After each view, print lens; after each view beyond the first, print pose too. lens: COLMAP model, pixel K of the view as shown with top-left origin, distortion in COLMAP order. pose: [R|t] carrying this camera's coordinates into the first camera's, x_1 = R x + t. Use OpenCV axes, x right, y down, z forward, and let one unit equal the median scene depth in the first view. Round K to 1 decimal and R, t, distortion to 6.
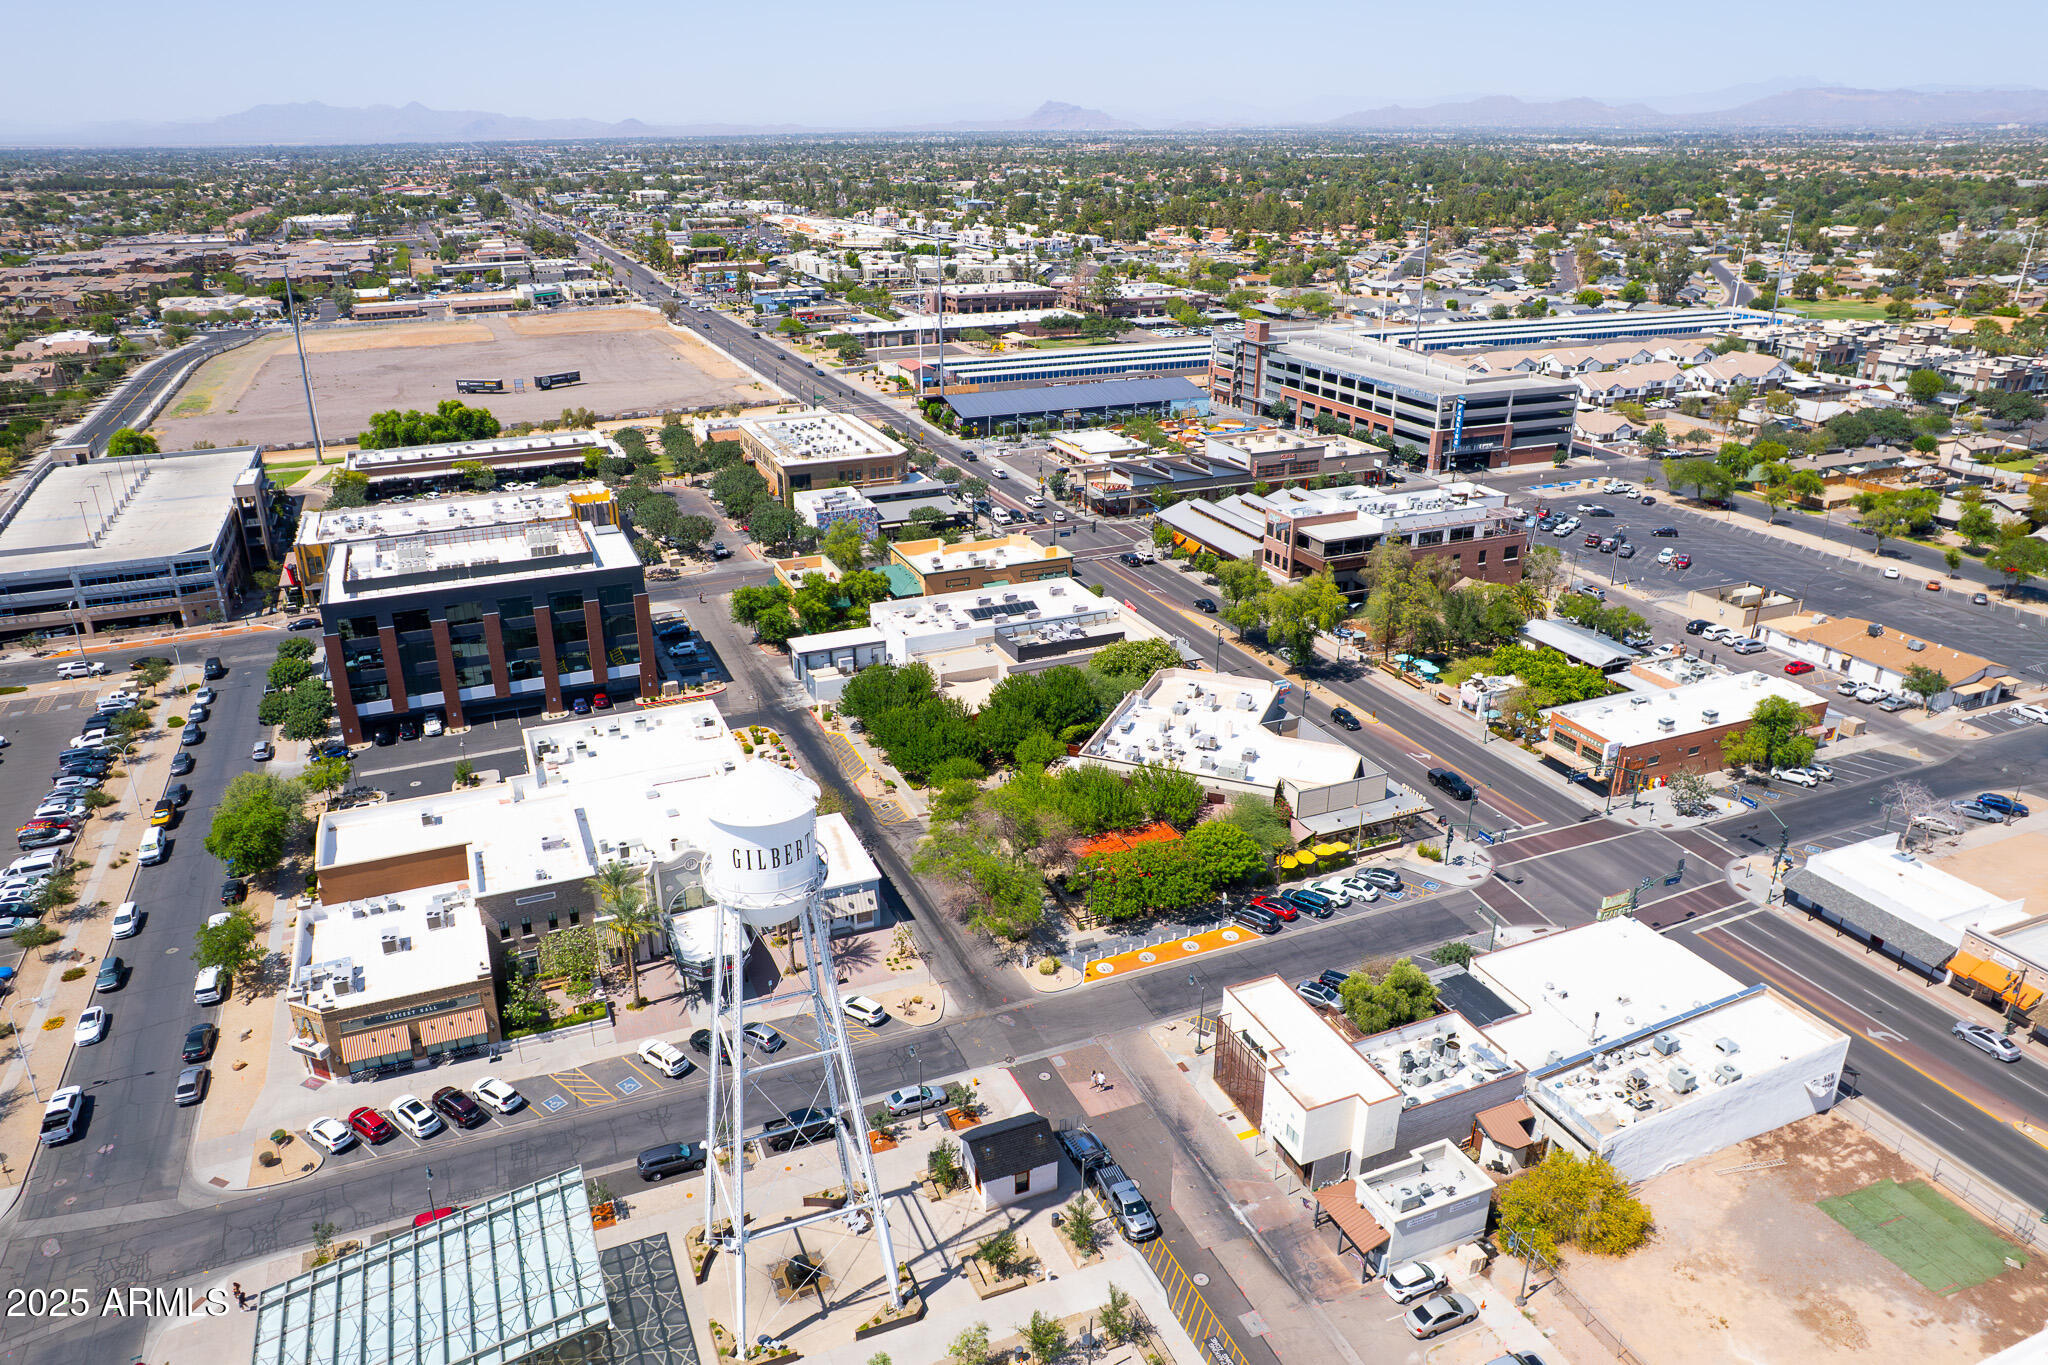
lens RADIAL K [[1355.3, 0, 993.1], [0, 1355.3, 680.6], [0, 0, 1]] dist [-0.074162, 0.068655]
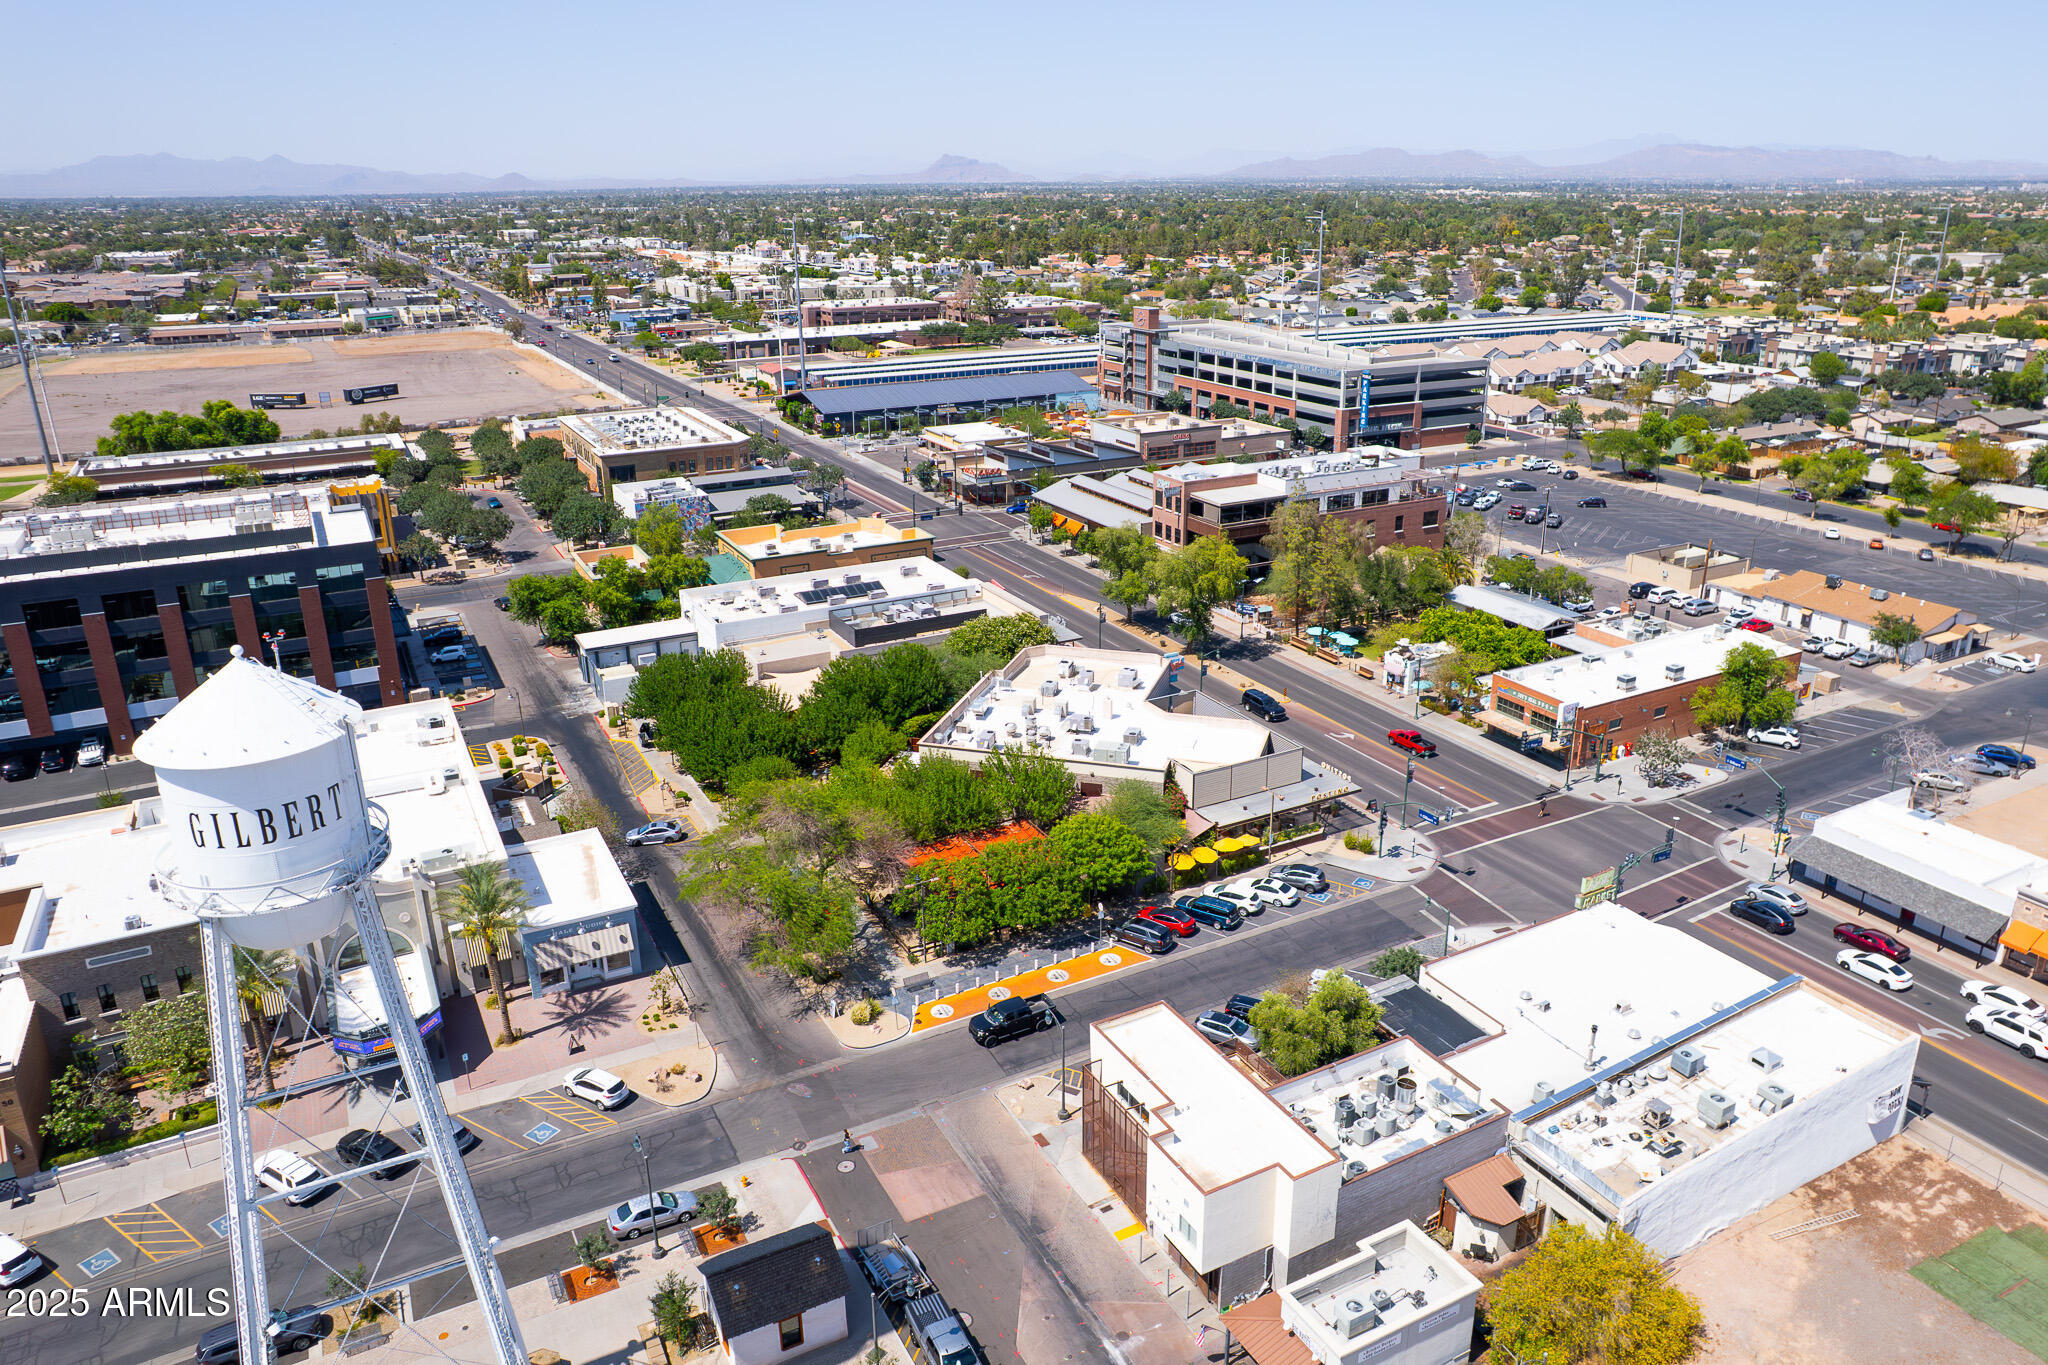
lens RADIAL K [[1390.1, 0, 1059.5], [0, 1390.1, 652.2], [0, 0, 1]] dist [-0.064318, 0.051312]
pose [[0.993363, -0.034591, 0.109693, 0.046767], [0.041394, 0.997318, -0.060360, 0.042852], [-0.107310, 0.064500, 0.992131, 0.148922]]
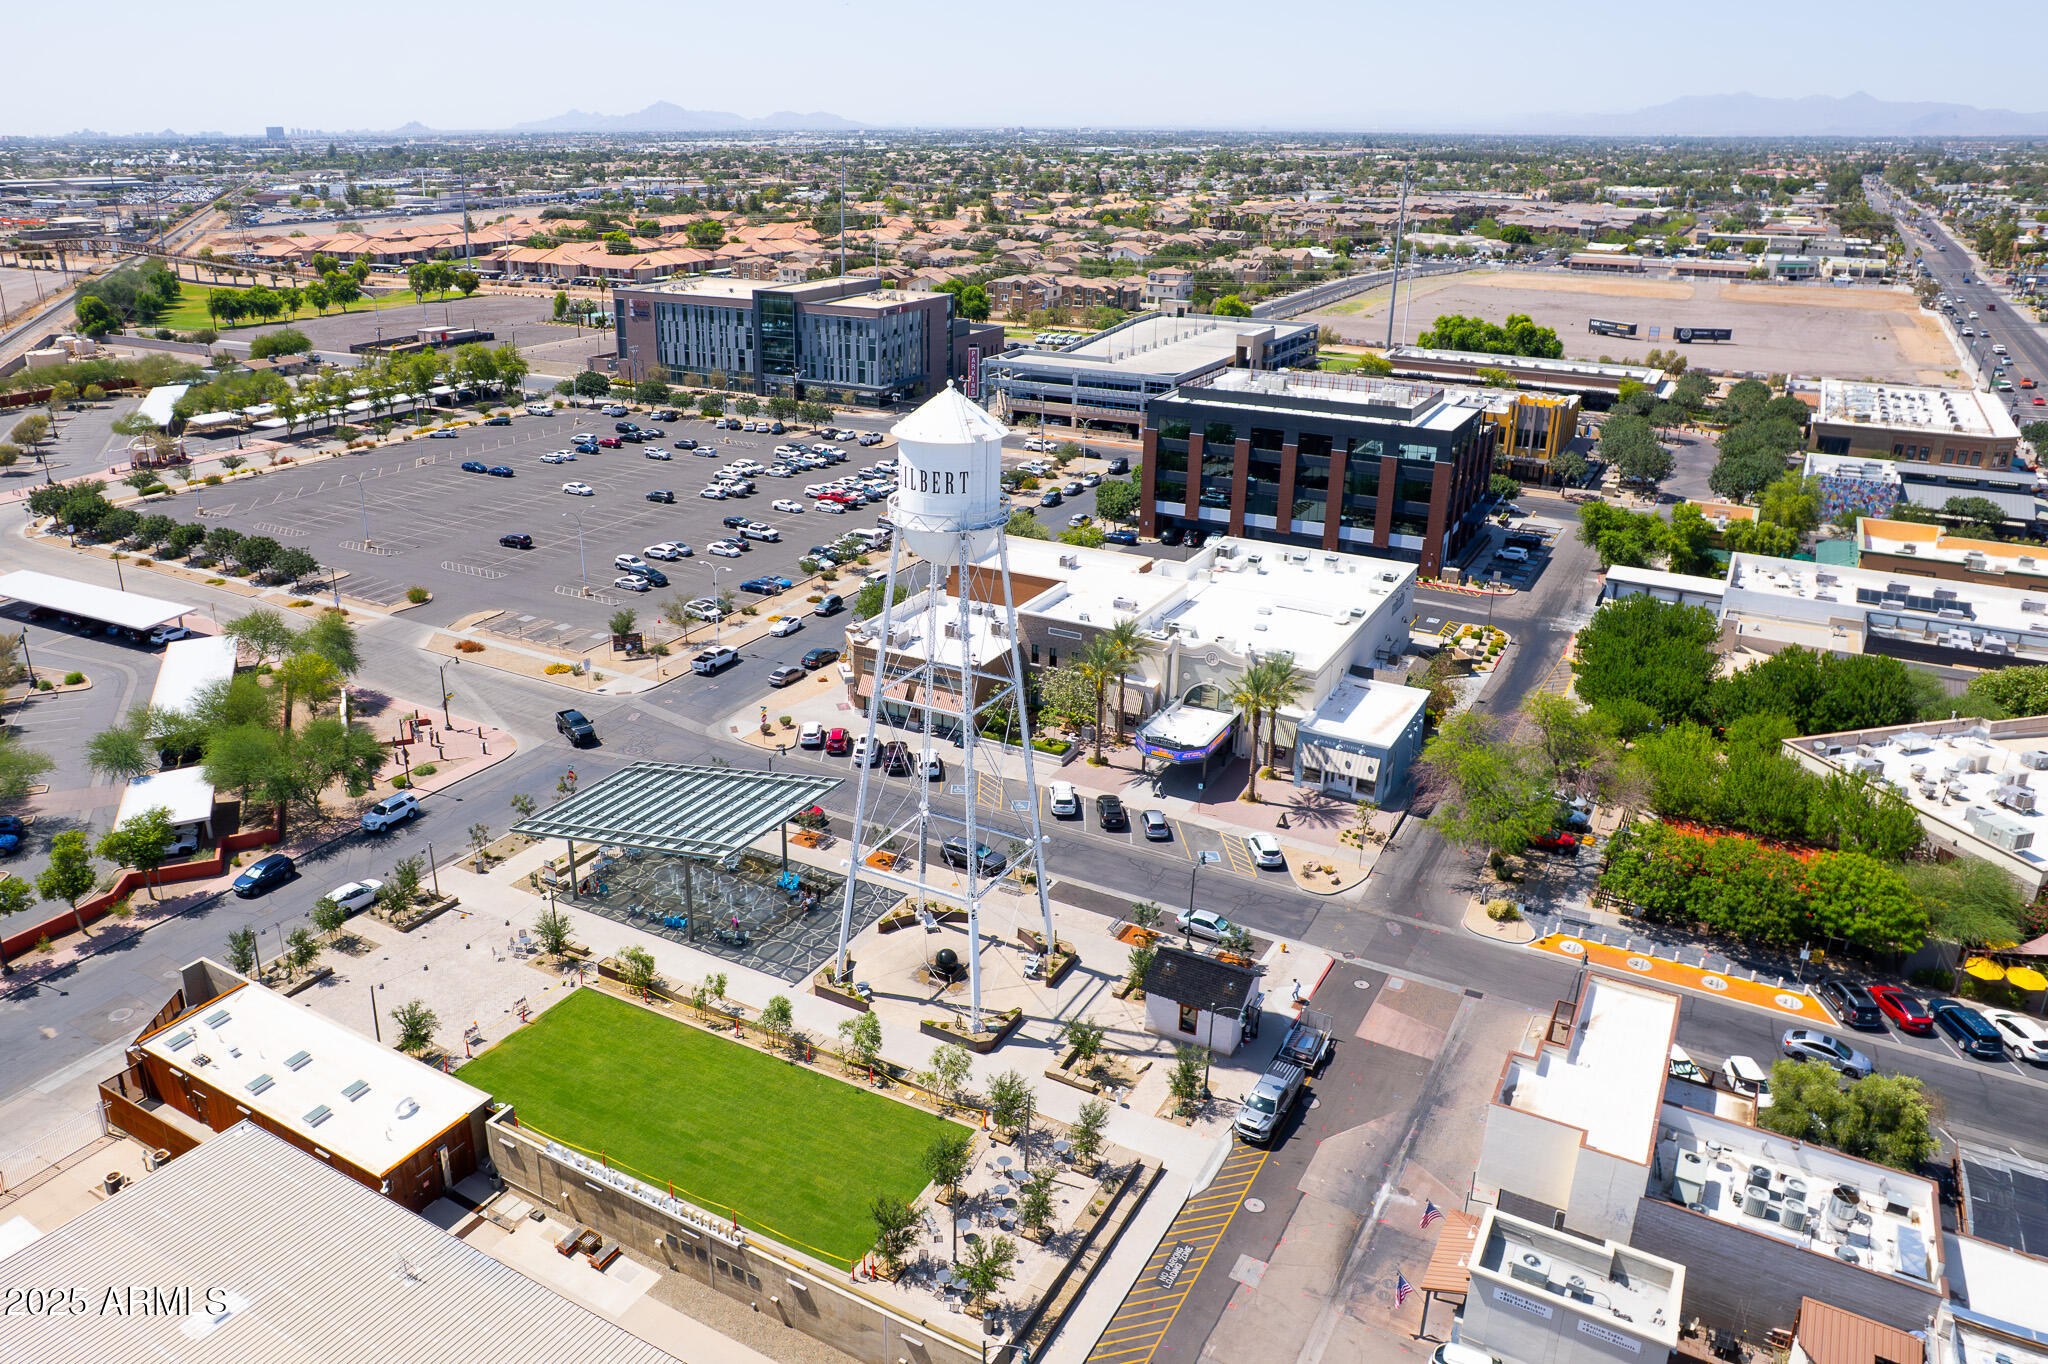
lens RADIAL K [[1417.4, 0, 947.8], [0, 1417.4, 681.8], [0, 0, 1]] dist [-0.030220, 0.001883]
pose [[0.607311, 0.301432, -0.735059, 0.266670], [-0.309820, 0.941832, 0.130249, 0.052707], [0.731563, 0.148635, 0.665375, 0.134337]]
